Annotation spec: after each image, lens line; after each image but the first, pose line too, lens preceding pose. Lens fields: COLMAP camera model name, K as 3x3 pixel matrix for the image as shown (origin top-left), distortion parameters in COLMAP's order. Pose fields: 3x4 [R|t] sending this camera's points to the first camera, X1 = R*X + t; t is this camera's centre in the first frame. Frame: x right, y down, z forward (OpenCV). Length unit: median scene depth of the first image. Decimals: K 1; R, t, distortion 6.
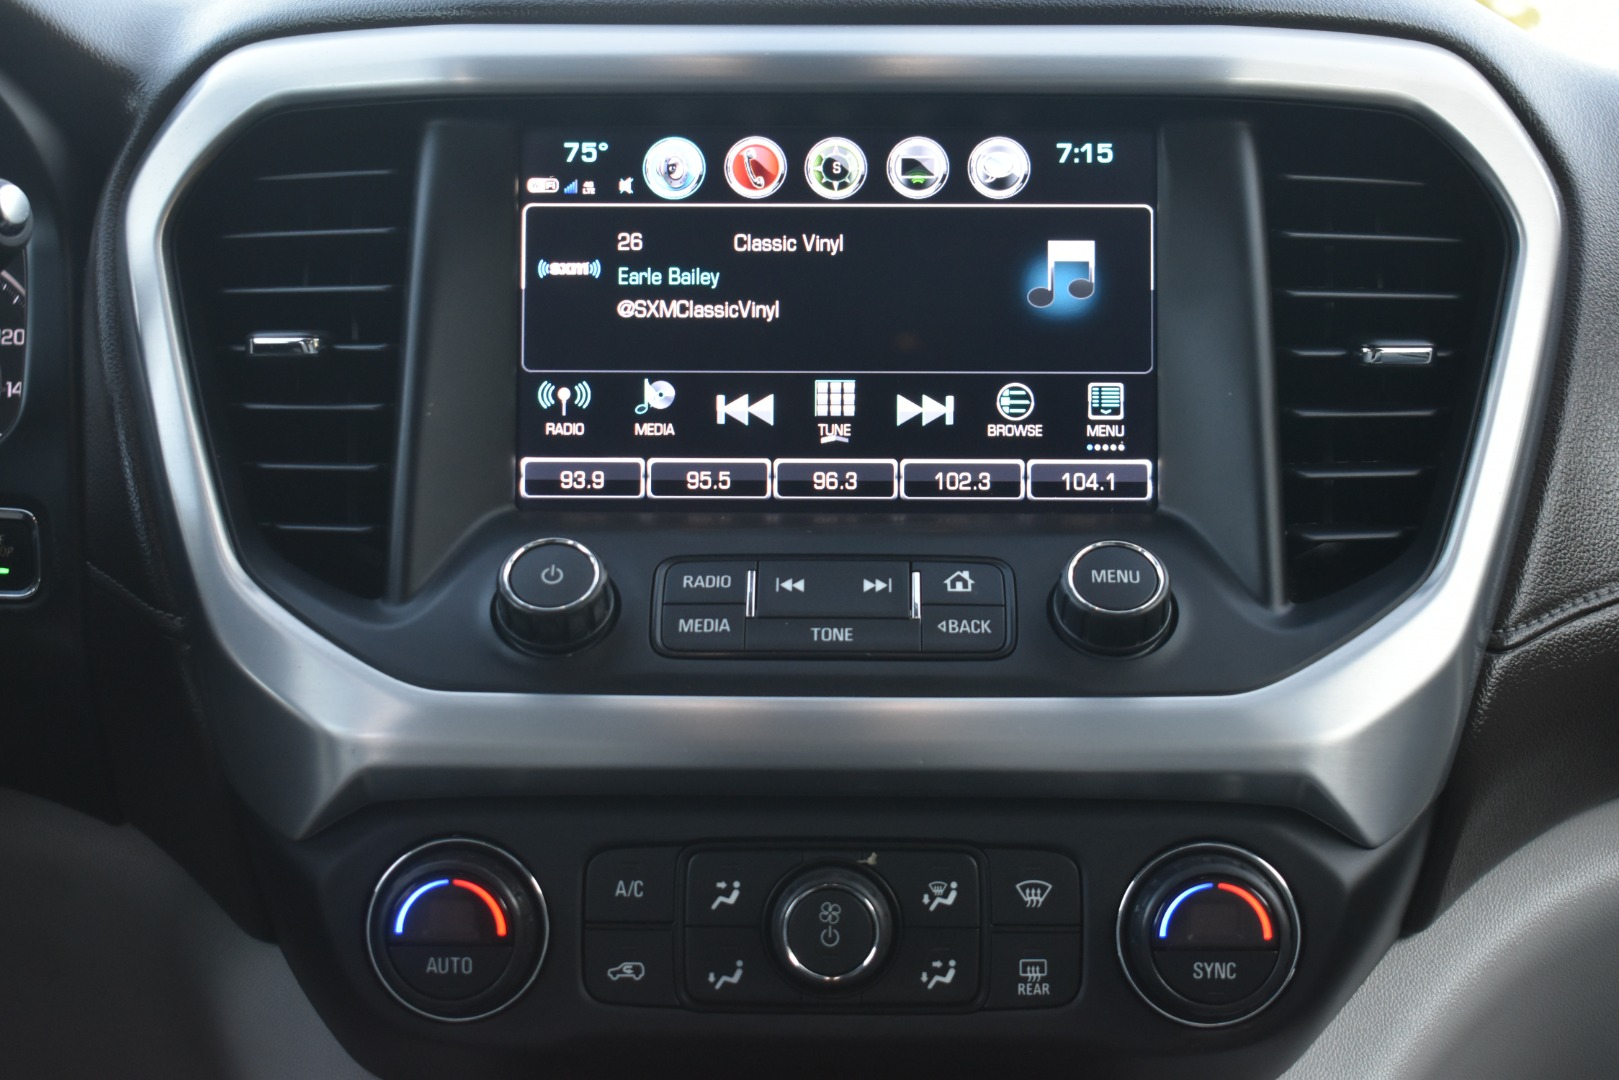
lens RADIAL K [[2788.3, 0, 816.0], [0, 2788.3, 536.3], [0, 0, 1]] dist [0.019175, 0.000000]
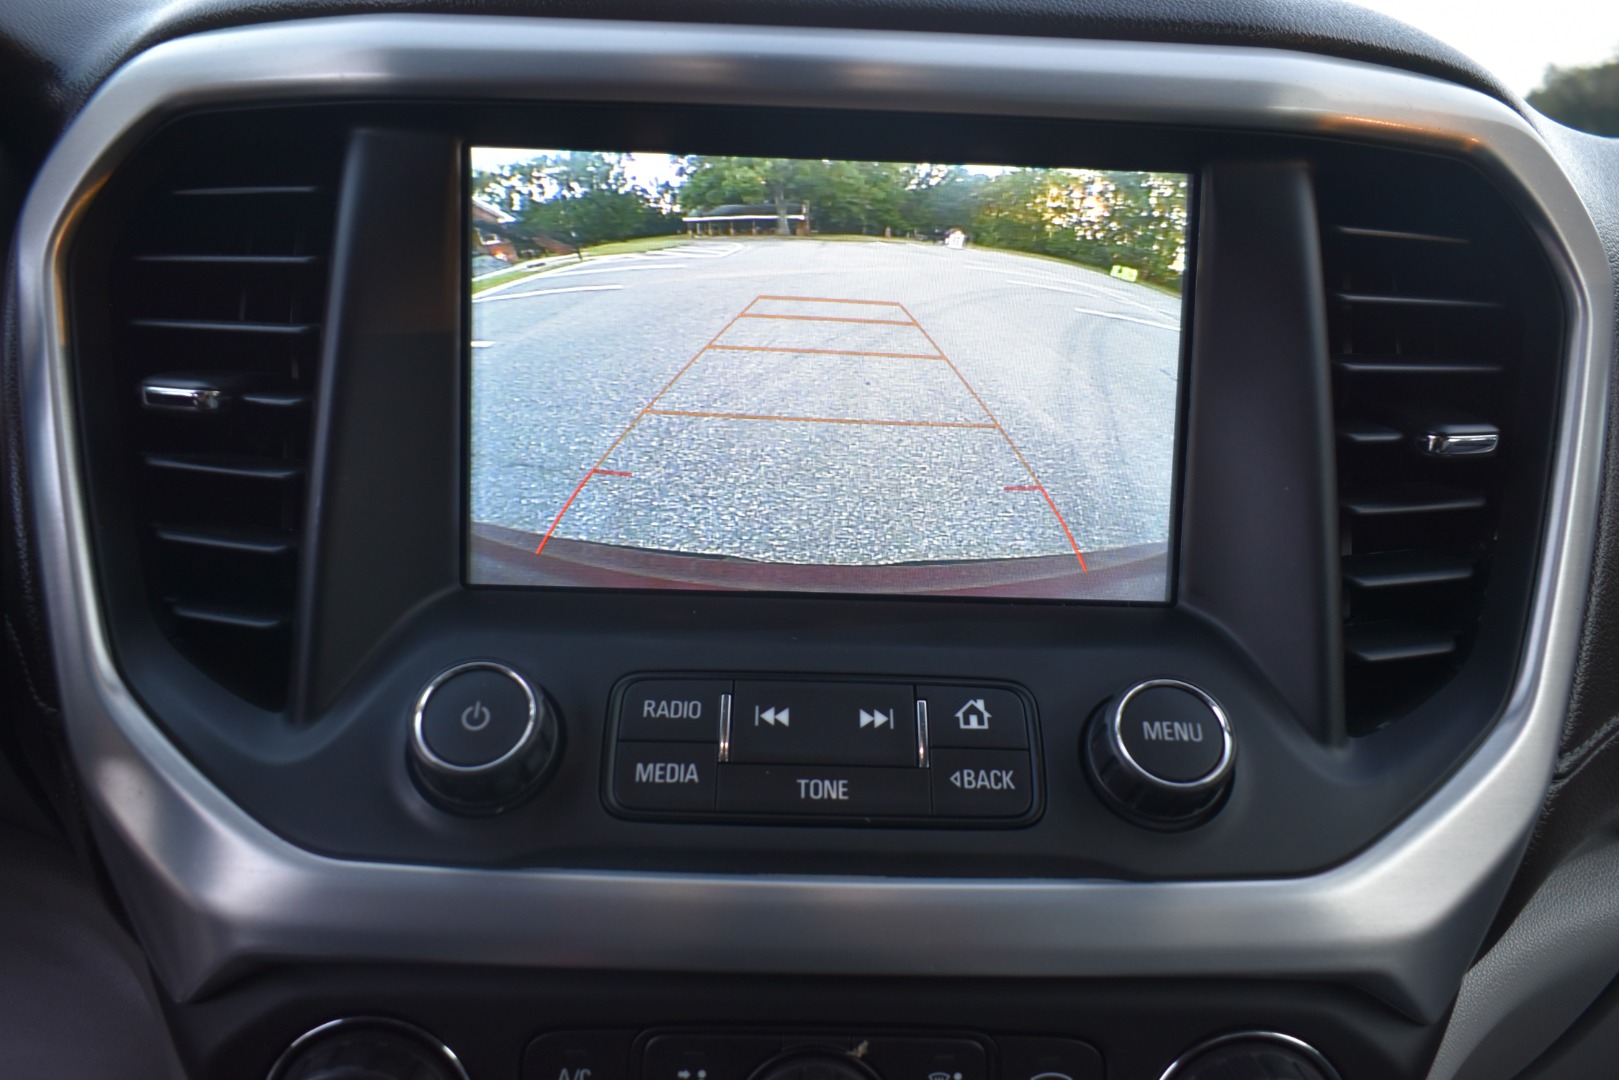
lens RADIAL K [[1244.8, 0, 807.8], [0, 1244.8, 556.2], [0, 0, 1]] dist [-0.011089, -0.000810]
pose [[0.998306, 0.017799, 0.055393, -0.018887], [-0.026253, 0.987432, 0.155851, -0.083030], [-0.051922, -0.157041, 0.986226, 0.602691]]
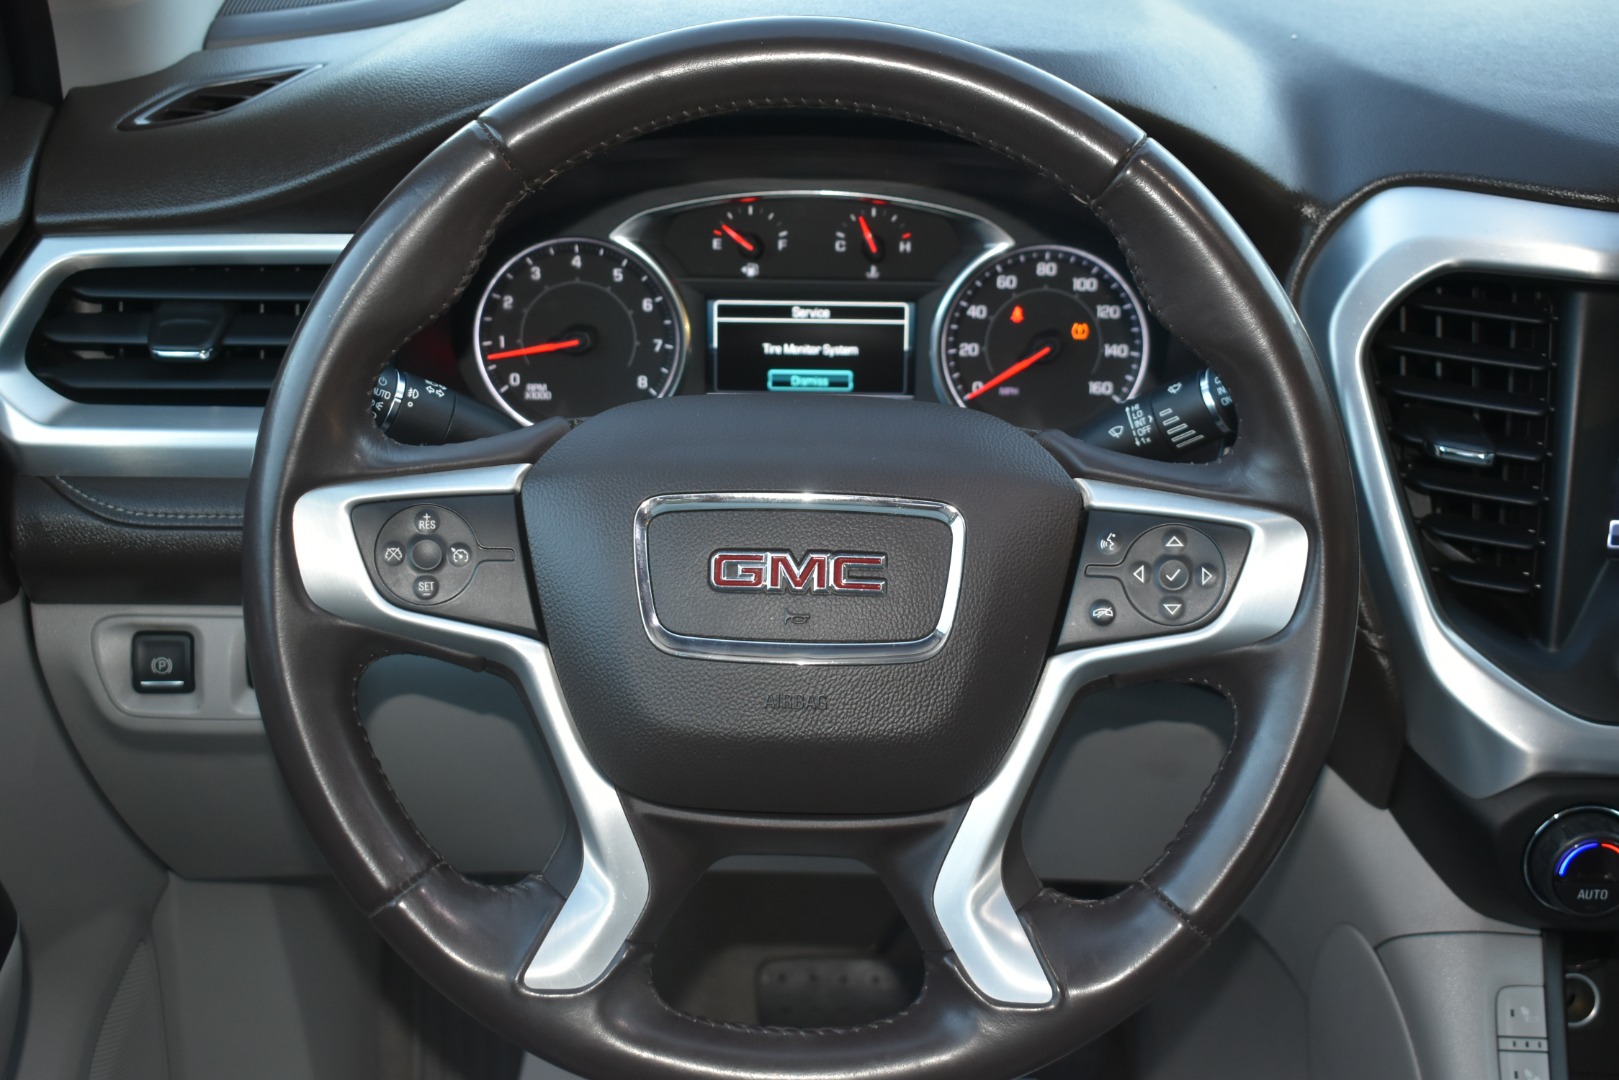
lens RADIAL K [[2239.7, 0, 813.2], [0, 2239.7, 543.0], [0, 0, 1]] dist [0.009126, 0.000000]
pose [[0.999953, 0.008721, 0.004183, -0.513538], [-0.009635, 0.936029, 0.351790, -0.413399], [-0.000847, -0.351814, 0.936070, -0.077376]]
